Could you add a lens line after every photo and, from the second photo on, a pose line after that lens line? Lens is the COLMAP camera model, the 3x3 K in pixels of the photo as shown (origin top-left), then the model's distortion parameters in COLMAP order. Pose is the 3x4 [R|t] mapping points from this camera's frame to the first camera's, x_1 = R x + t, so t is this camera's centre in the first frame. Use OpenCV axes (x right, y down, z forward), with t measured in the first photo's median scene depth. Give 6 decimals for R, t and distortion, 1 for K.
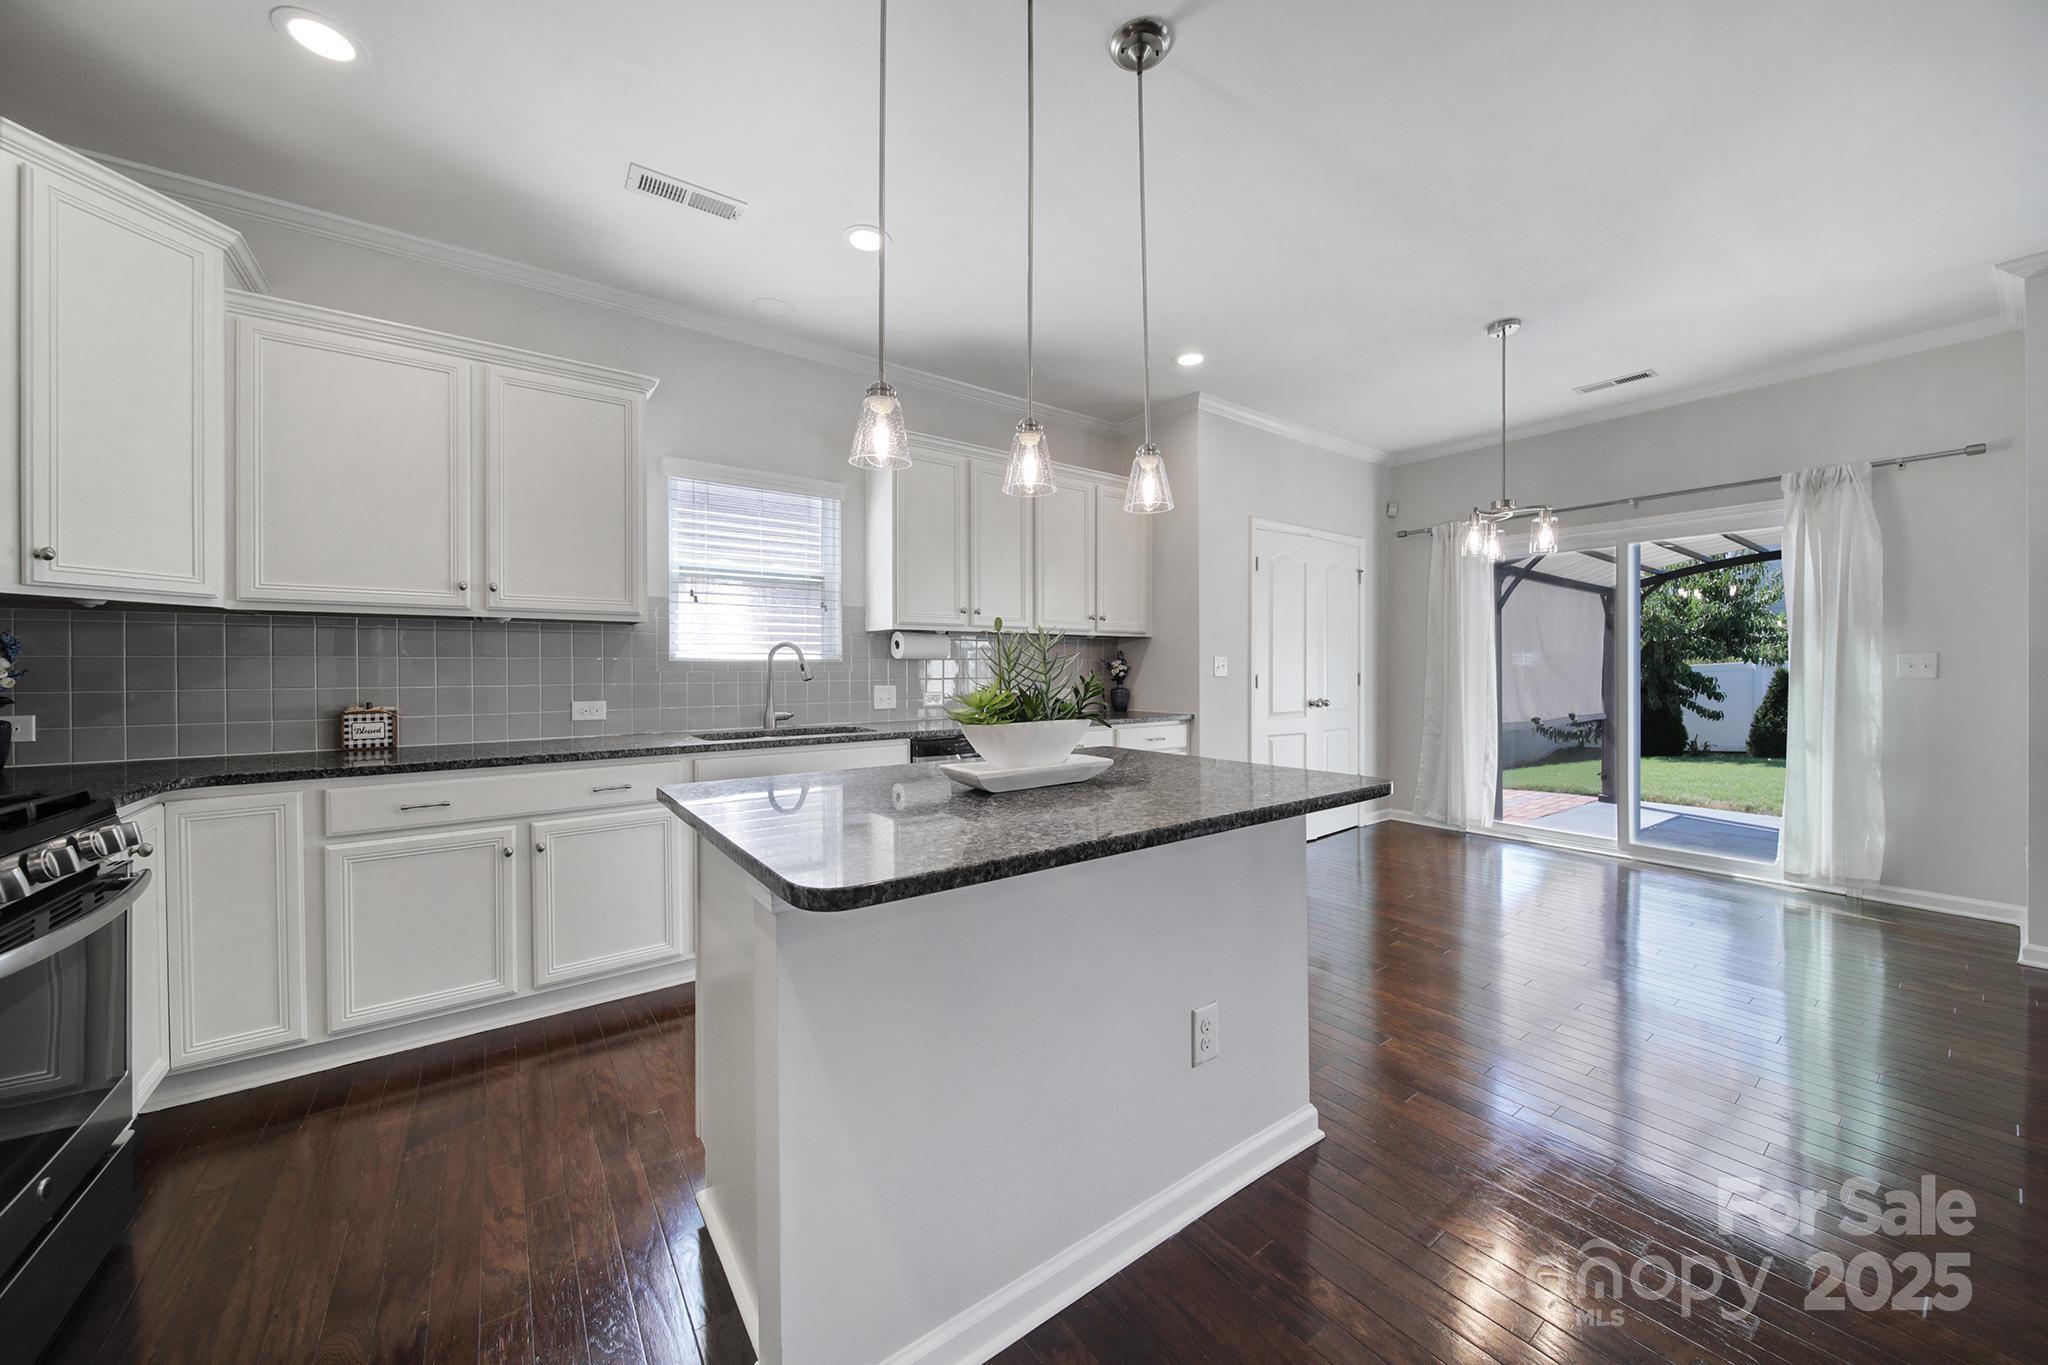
lens RADIAL K [[718.5, 0, 1018.8], [0, 718.5, 669.2], [0, 0, 1]] dist [0.000000, -0.000655]
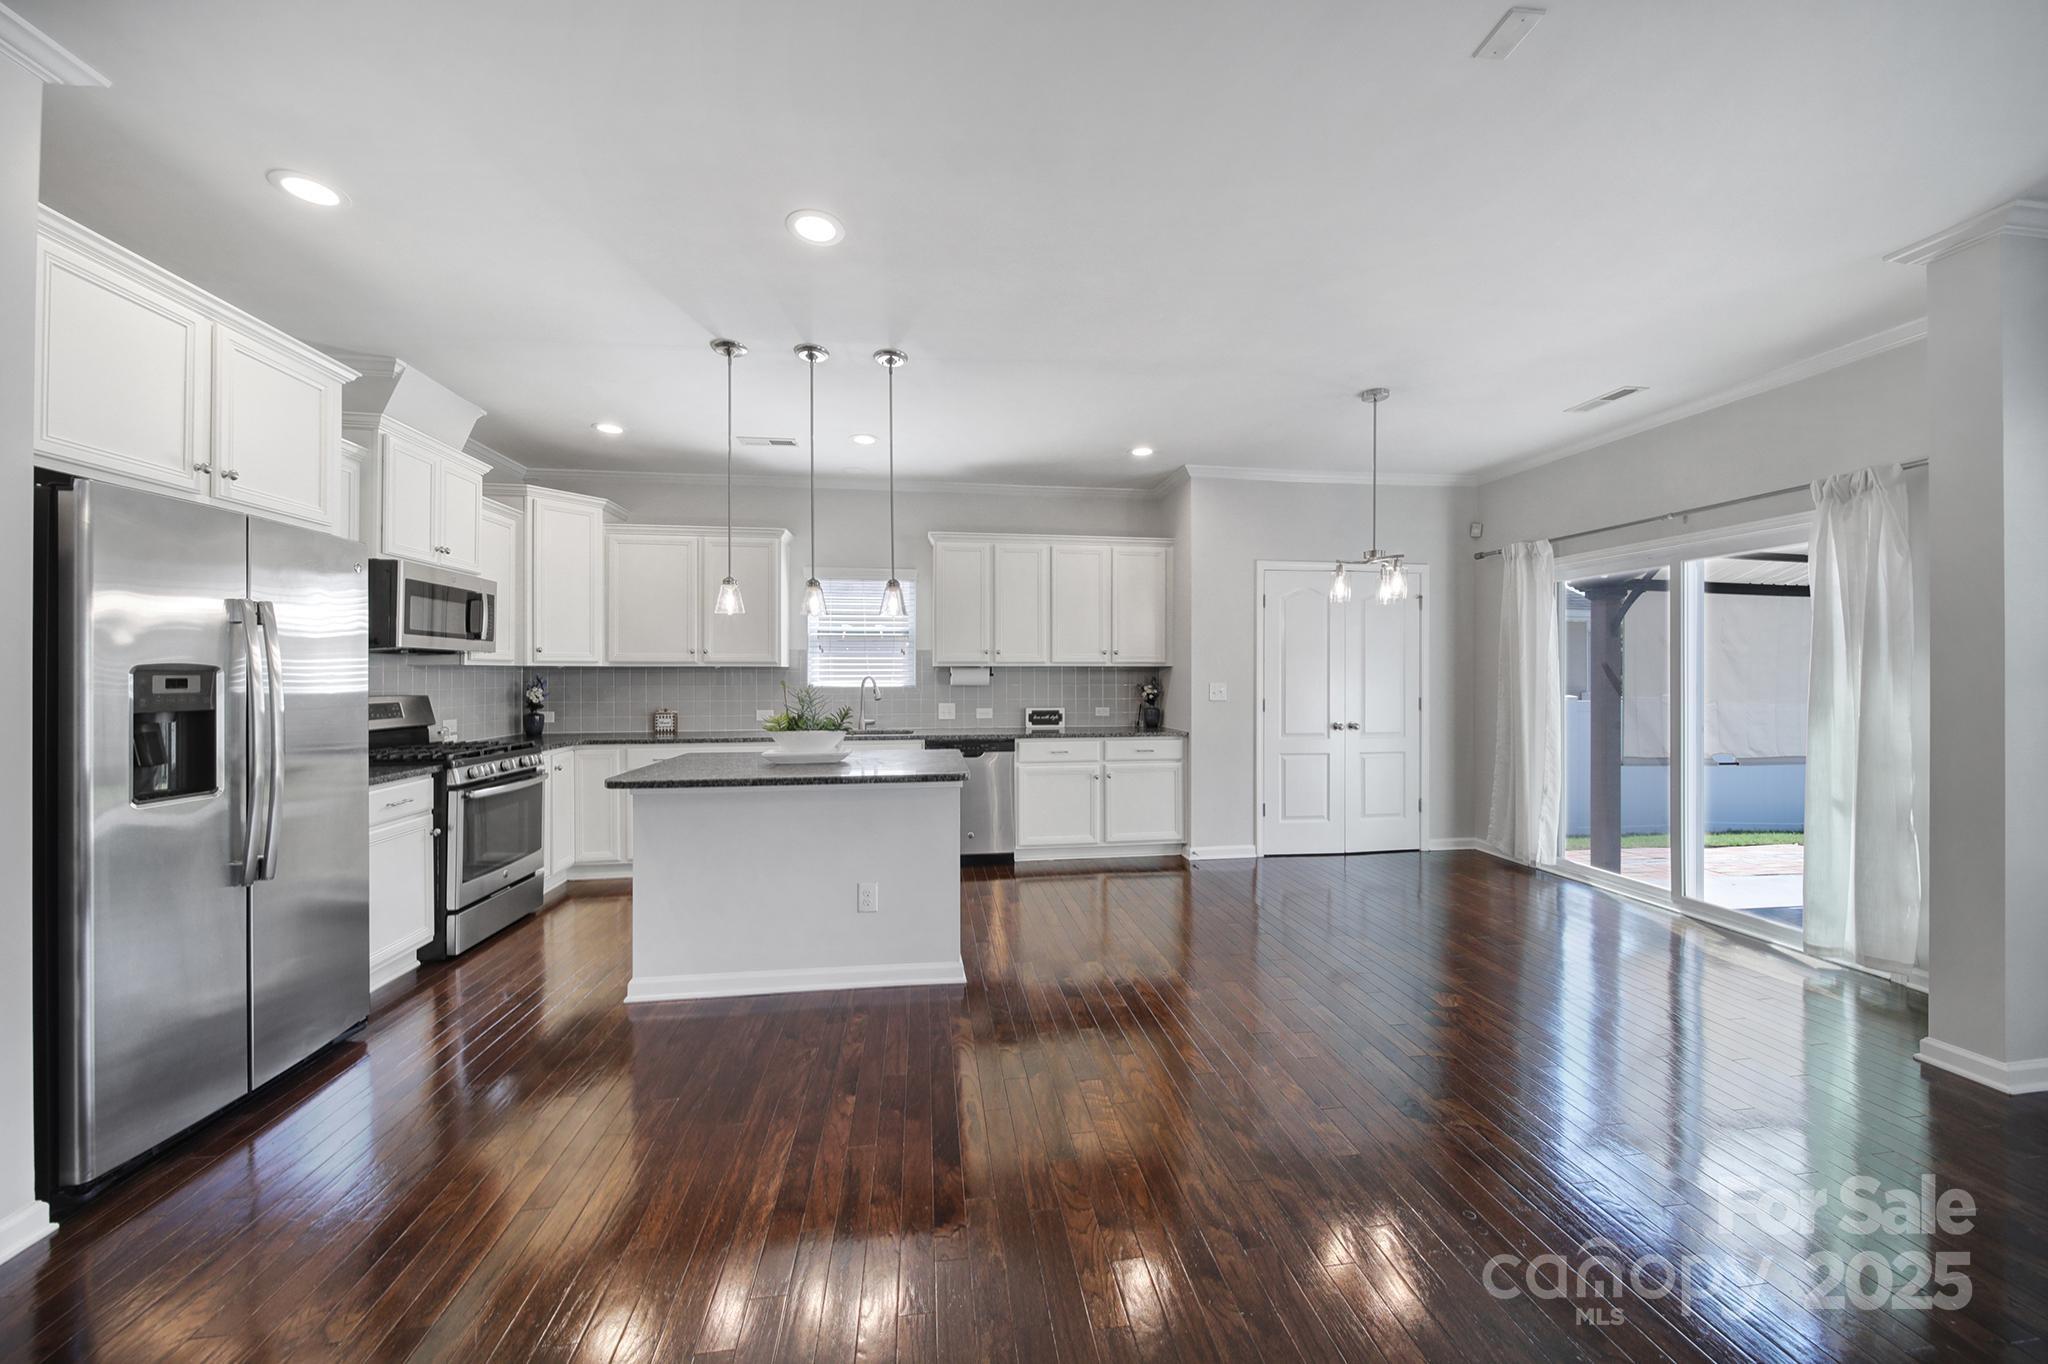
lens RADIAL K [[718.5, 0, 1027.3], [0, 718.5, 672.4], [0, 0, 1]] dist [0.000000, -0.000655]
pose [[0.881962, 0.001775, -0.471317, 0.570710], [-0.003383, 0.999991, -0.002565, -0.032517], [0.471309, 0.003857, 0.881960, -0.182959]]
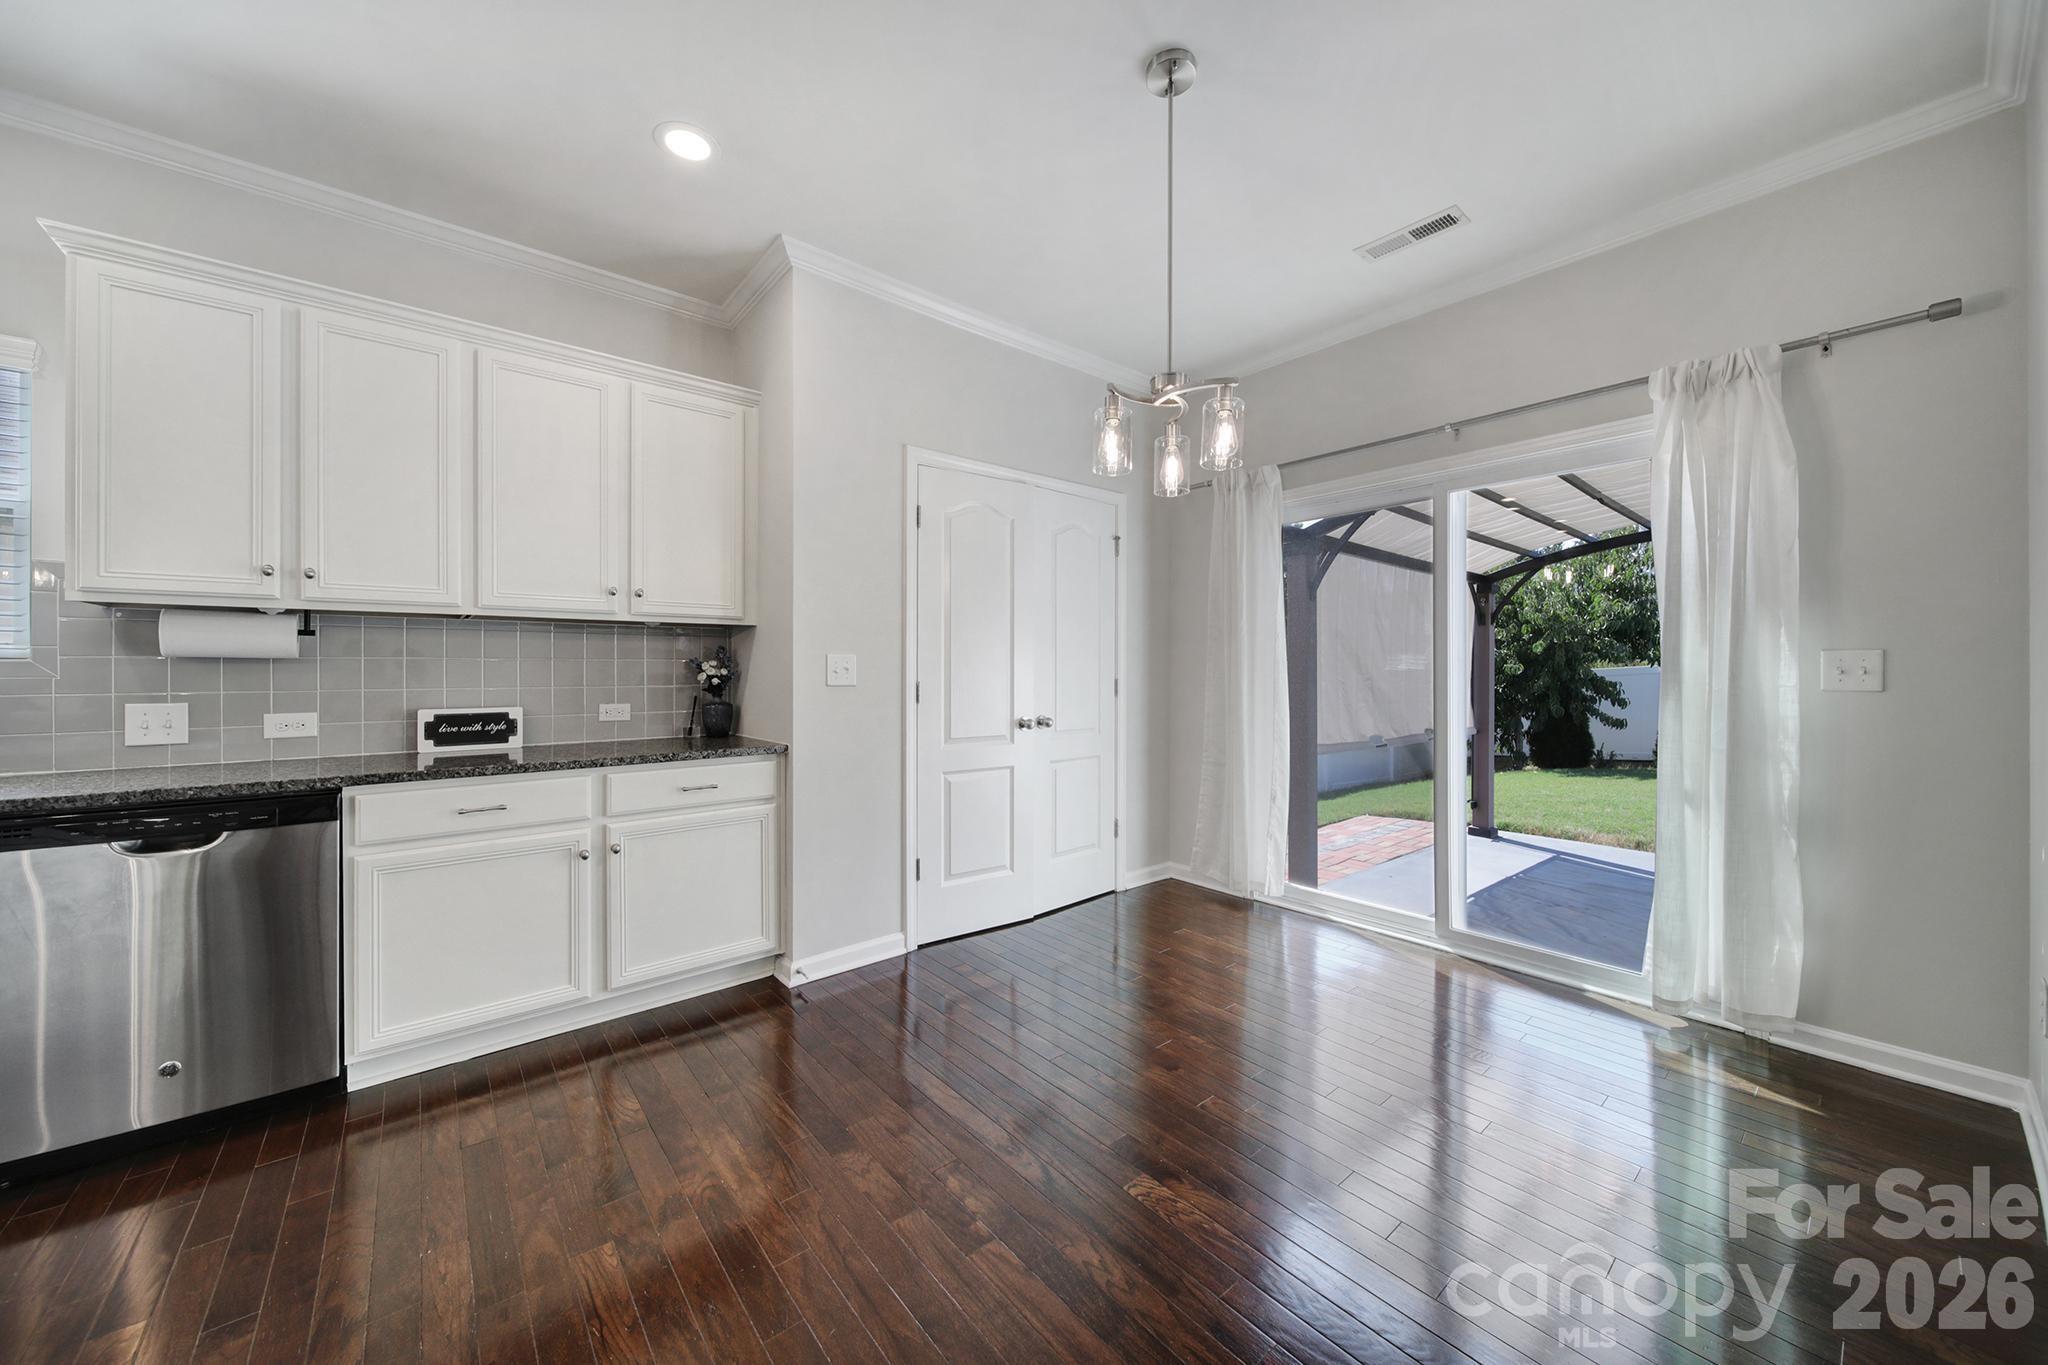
lens RADIAL K [[718.5, 0, 1017.9], [0, 718.5, 669.0], [0, 0, 1]] dist [0.000000, -0.000655]
pose [[0.998354, 0.001178, 0.057335, 0.411405], [-0.000955, 0.999992, -0.003928, -0.002624], [-0.057339, 0.003867, 0.998347, 0.348854]]
